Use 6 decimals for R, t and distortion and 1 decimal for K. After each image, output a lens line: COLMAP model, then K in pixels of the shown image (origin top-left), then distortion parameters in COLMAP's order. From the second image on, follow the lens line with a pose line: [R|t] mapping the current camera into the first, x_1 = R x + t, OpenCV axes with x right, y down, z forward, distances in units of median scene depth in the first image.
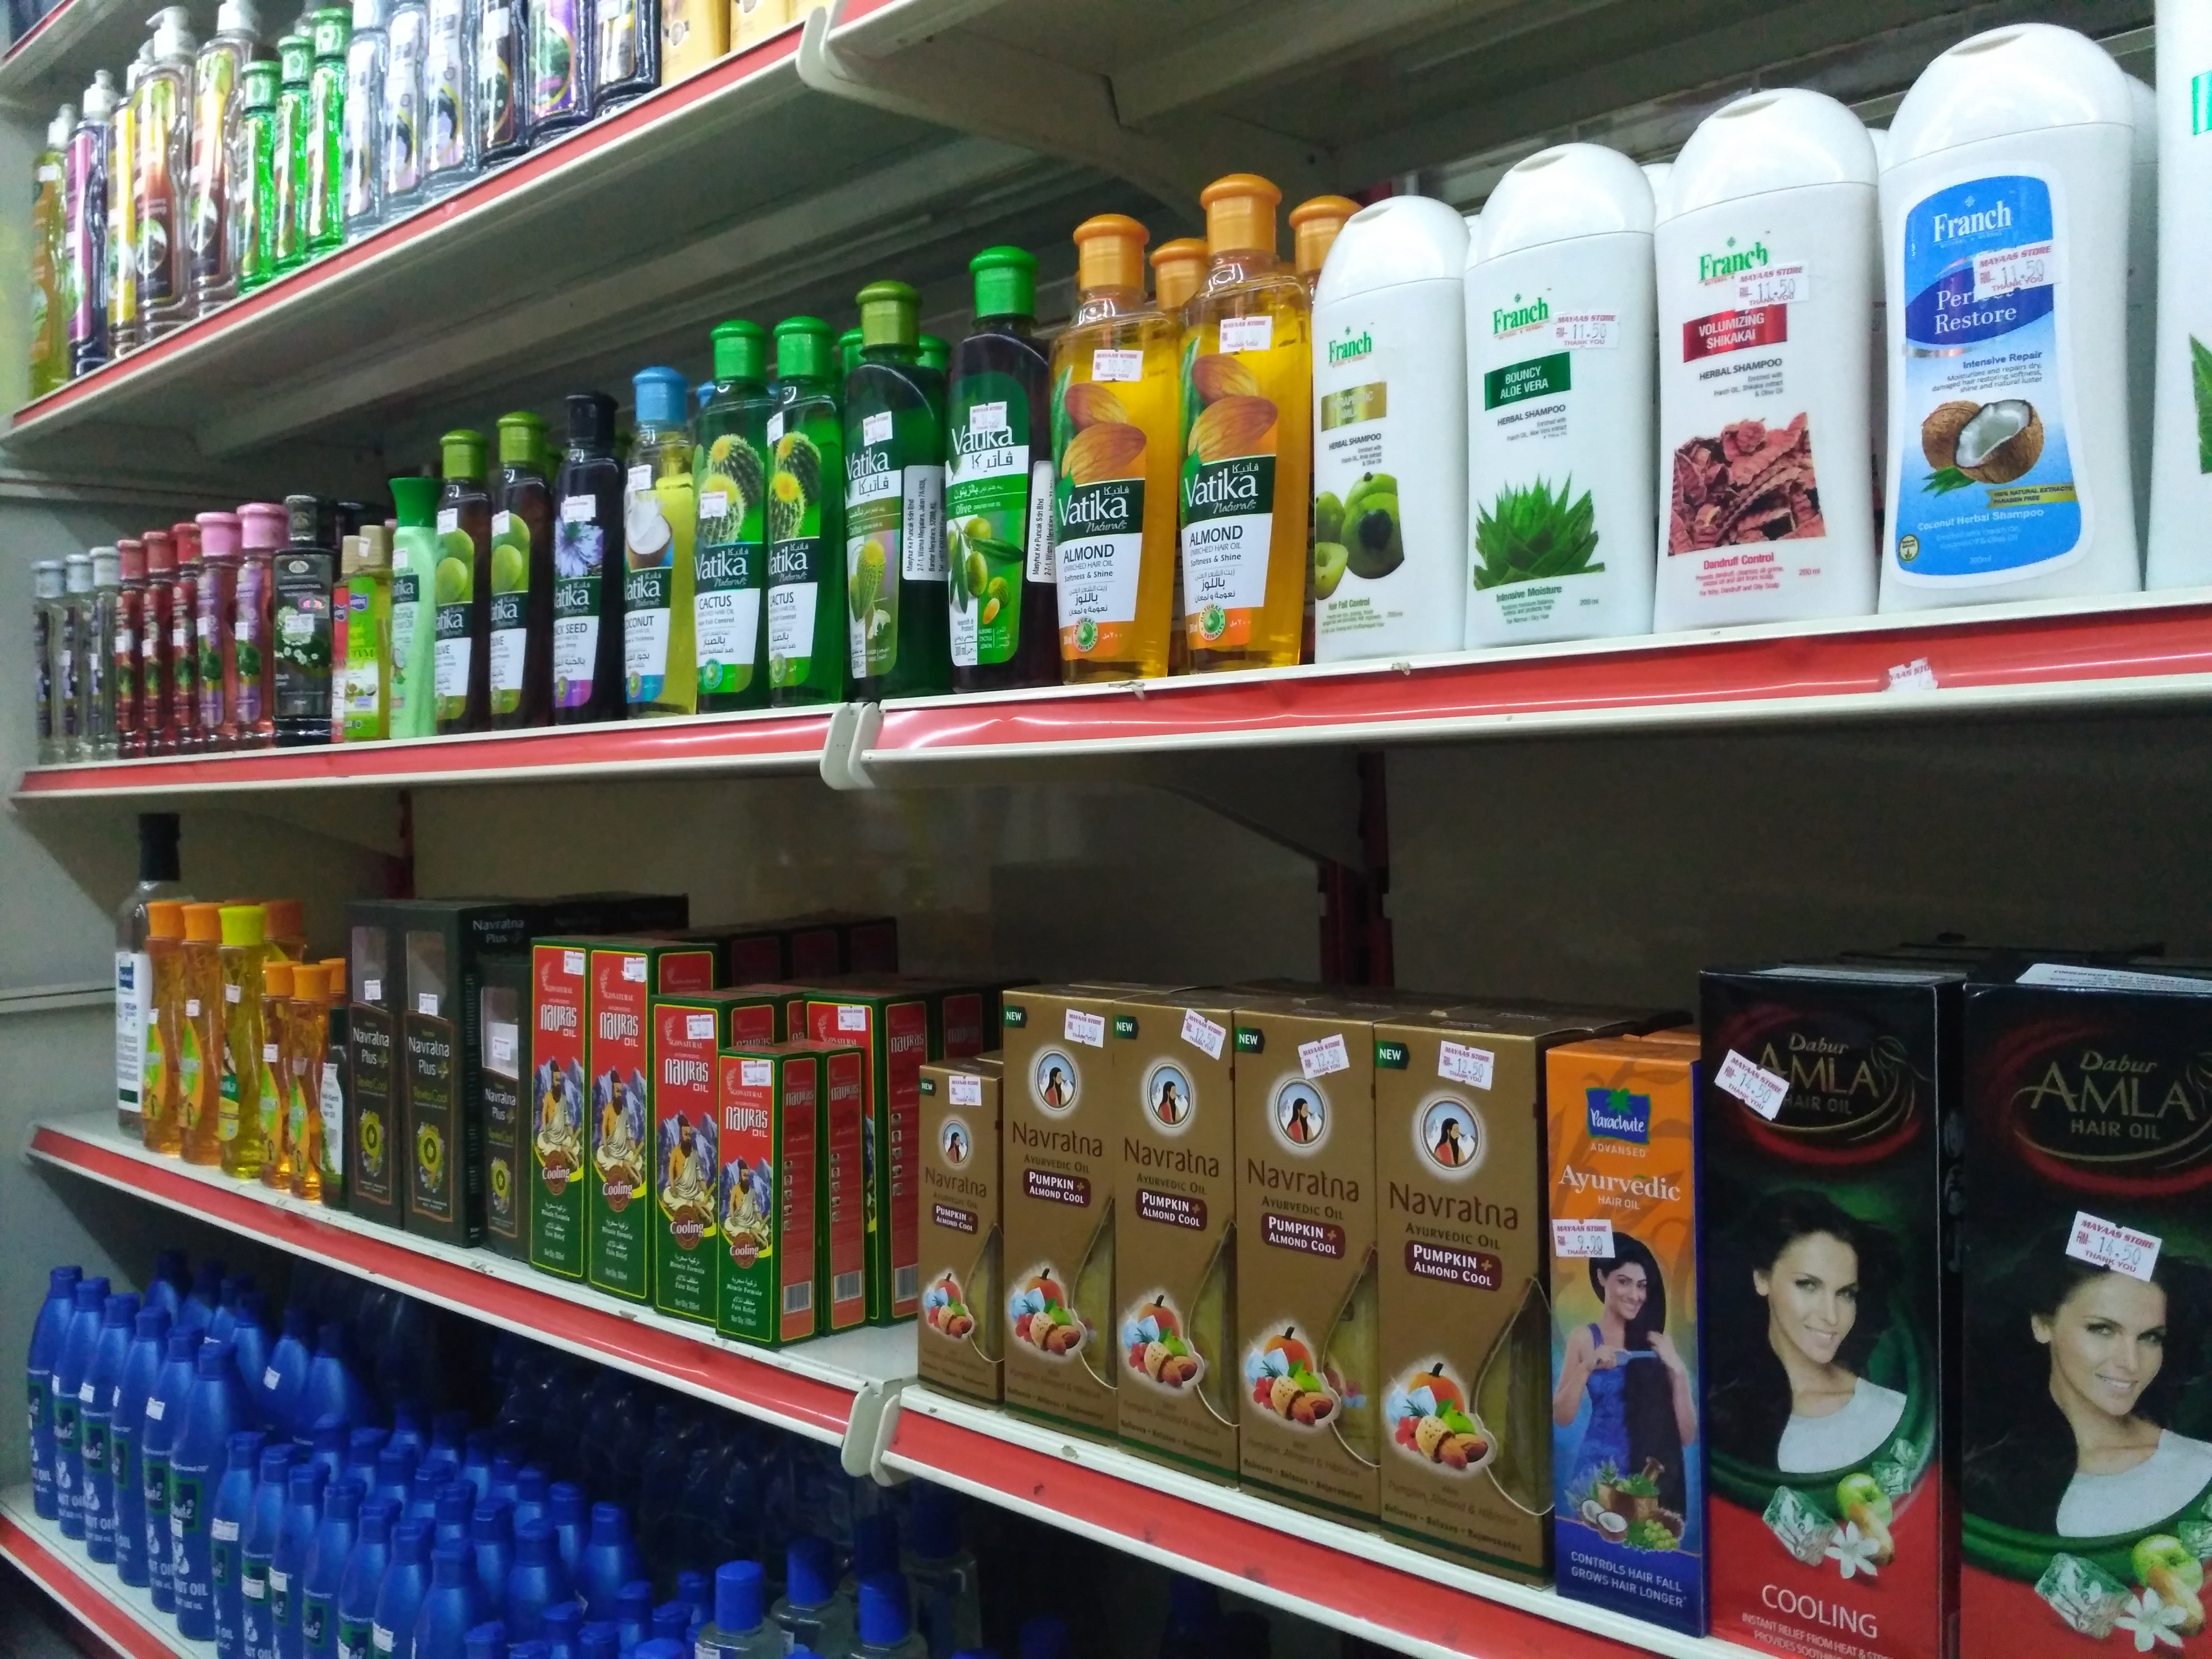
lens RADIAL K [[1985.7, 0, 1106.0], [0, 1985.7, 829.5], [0, 0, 1]] dist [0.101787, -0.224039]
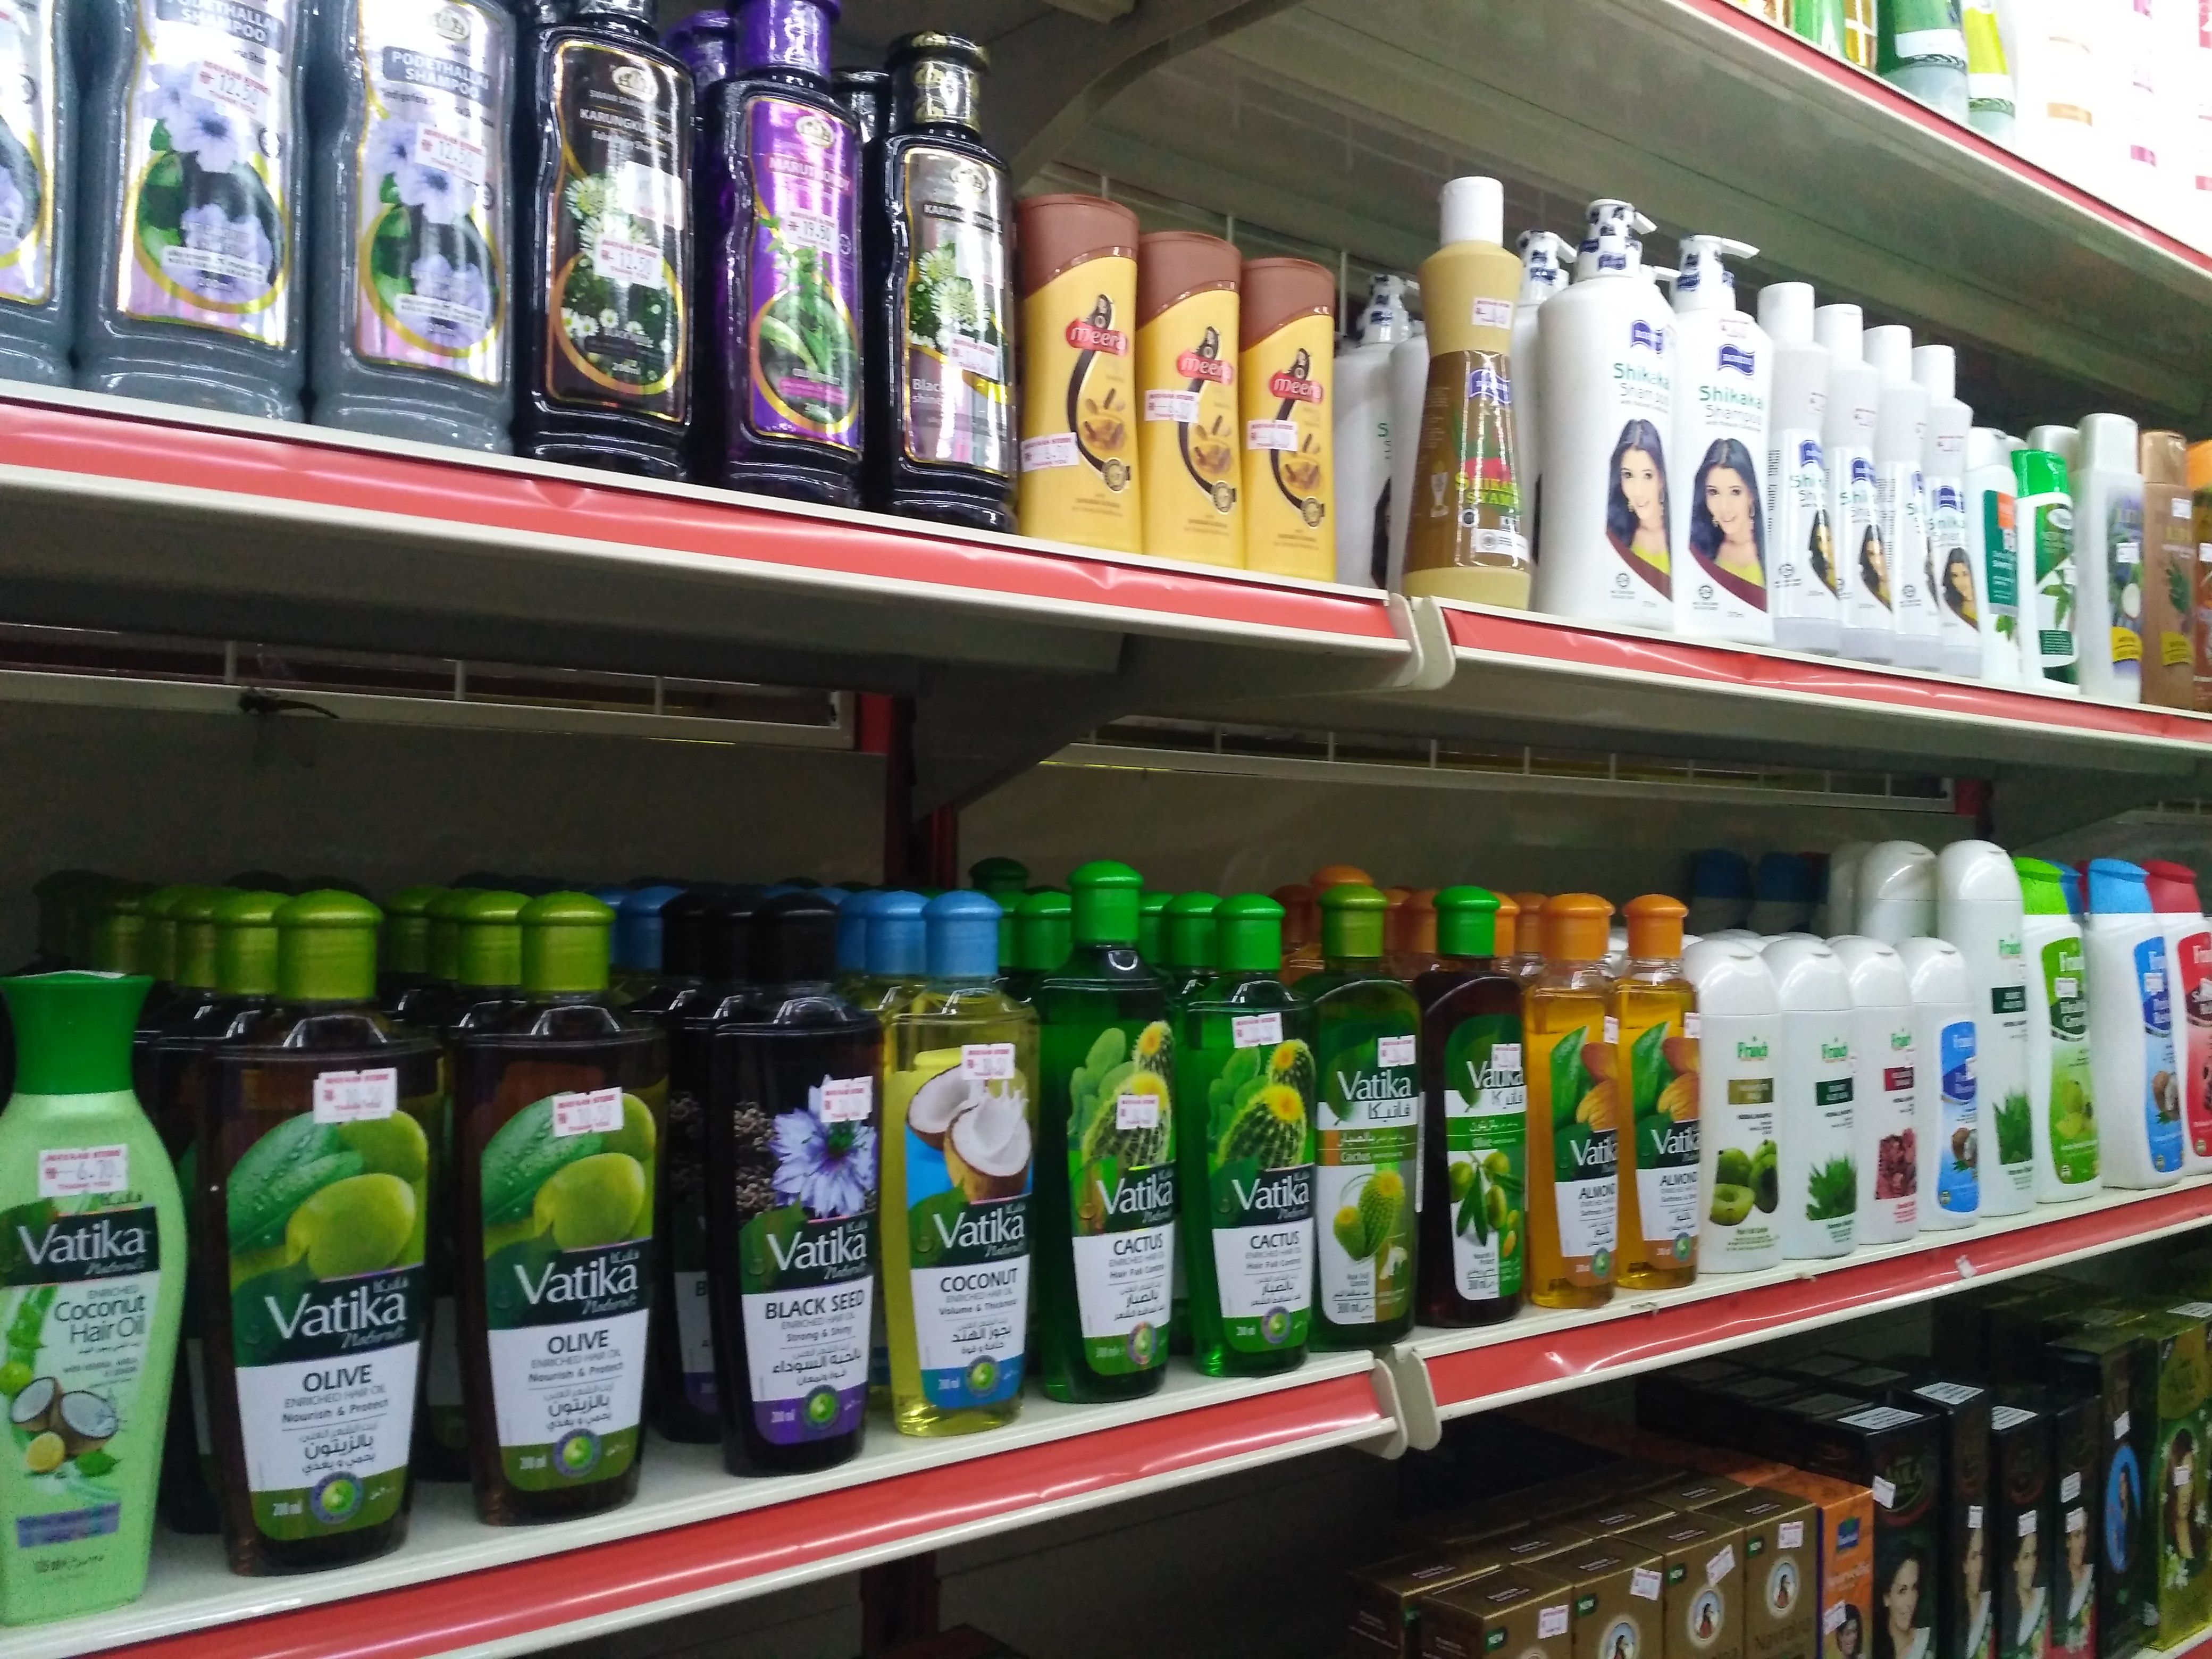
lens RADIAL K [[1985.7, 0, 1106.0], [0, 1985.7, 829.5], [0, 0, 1]] dist [0.101787, -0.224039]
pose [[0.061917, 0.046349, 0.997005, -1.123367], [-0.001088, 0.998924, -0.046370, -0.277799], [-0.998081, 0.001786, 0.061901, 1.149296]]
